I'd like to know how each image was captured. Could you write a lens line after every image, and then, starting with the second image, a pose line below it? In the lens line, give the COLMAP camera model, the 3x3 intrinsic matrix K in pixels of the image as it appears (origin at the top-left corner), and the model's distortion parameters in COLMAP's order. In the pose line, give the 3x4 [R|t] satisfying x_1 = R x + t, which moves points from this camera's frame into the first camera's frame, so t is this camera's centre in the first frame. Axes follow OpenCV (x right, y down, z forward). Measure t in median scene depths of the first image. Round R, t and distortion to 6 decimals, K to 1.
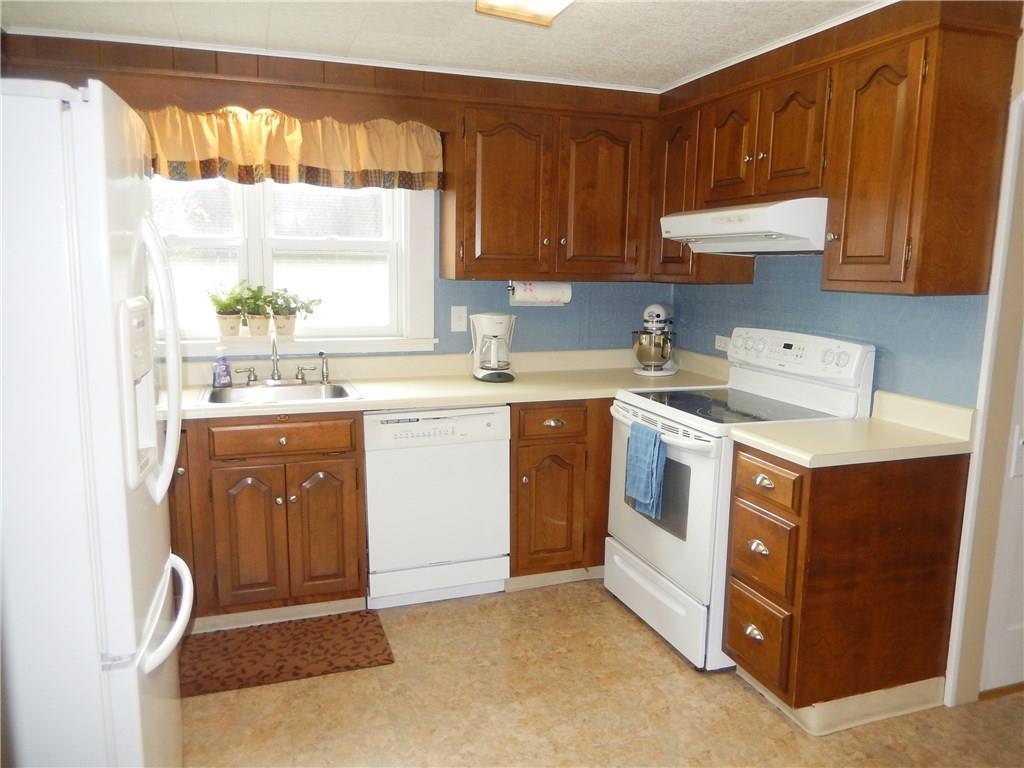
lens RADIAL K [[756.6, 0, 511.5], [0, 756.6, 384.2], [0, 0, 1]] dist [-0.026253, 0.004526]
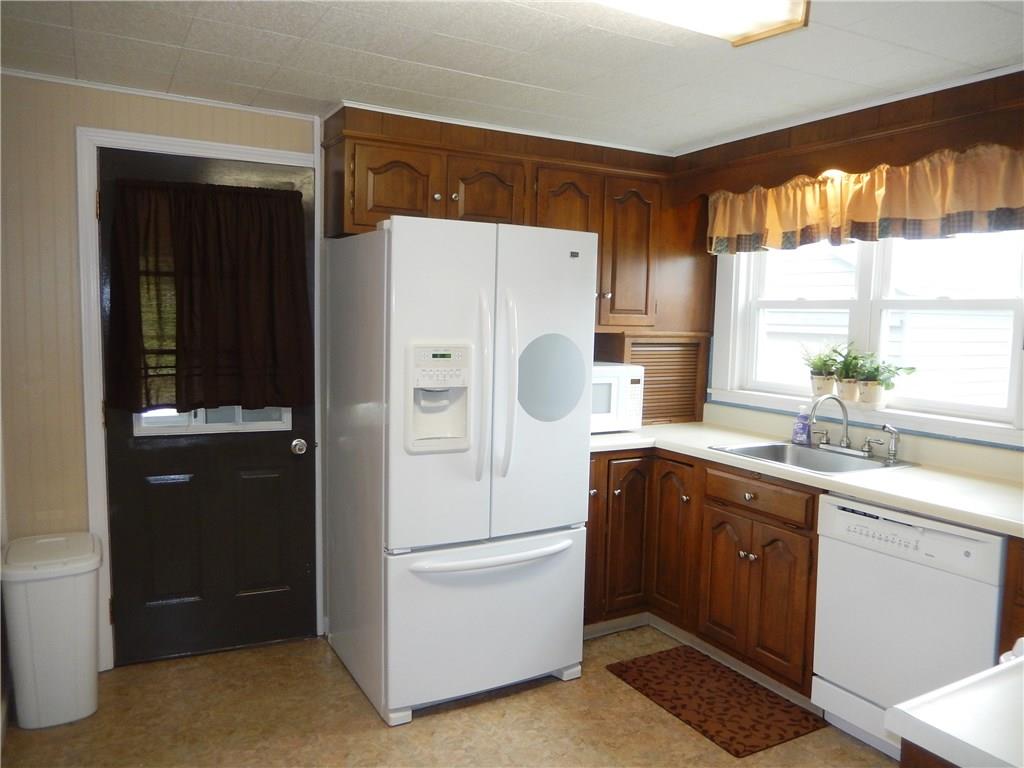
lens RADIAL K [[756.6, 0, 510.6], [0, 756.6, 381.1], [0, 0, 1]] dist [-0.026253, 0.004526]
pose [[0.165875, 0.078672, -0.983004, 0.611789], [-0.165406, 0.984910, 0.050913, -0.074971], [0.972176, 0.154150, 0.176385, 0.468689]]
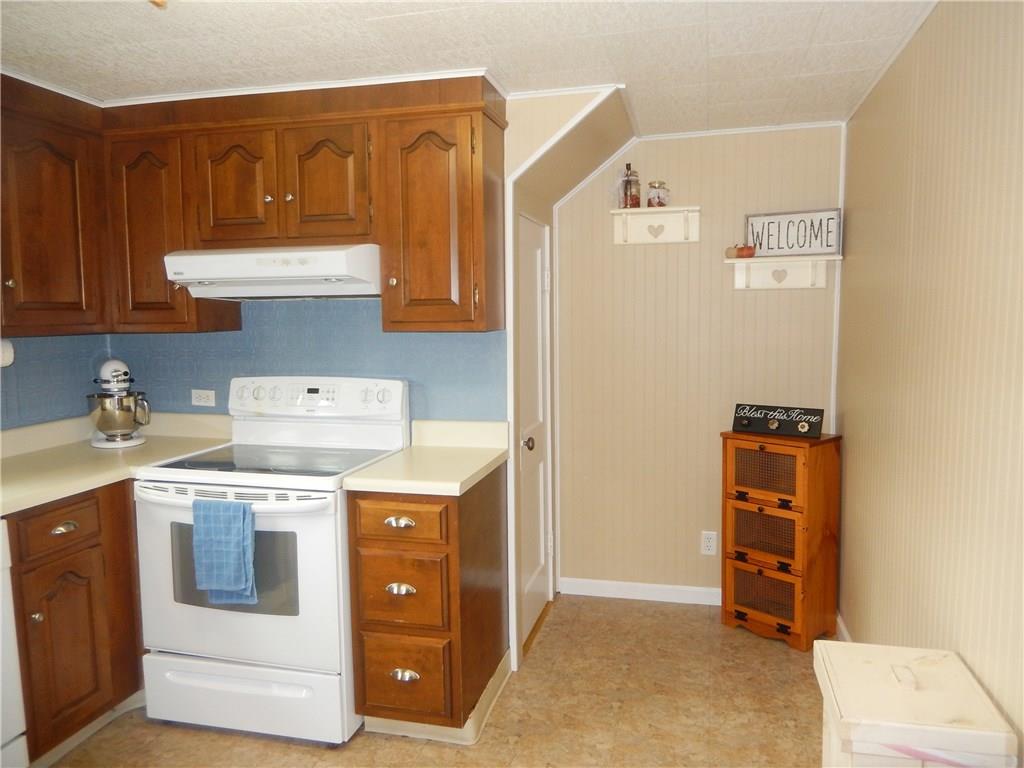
lens RADIAL K [[756.6, 0, 511.9], [0, 756.6, 384.9], [0, 0, 1]] dist [-0.026253, 0.004526]
pose [[0.542025, -0.096618, 0.834790, -0.330855], [0.145608, 0.989141, 0.019939, -0.041227], [-0.827651, 0.110745, 0.550208, 0.247065]]
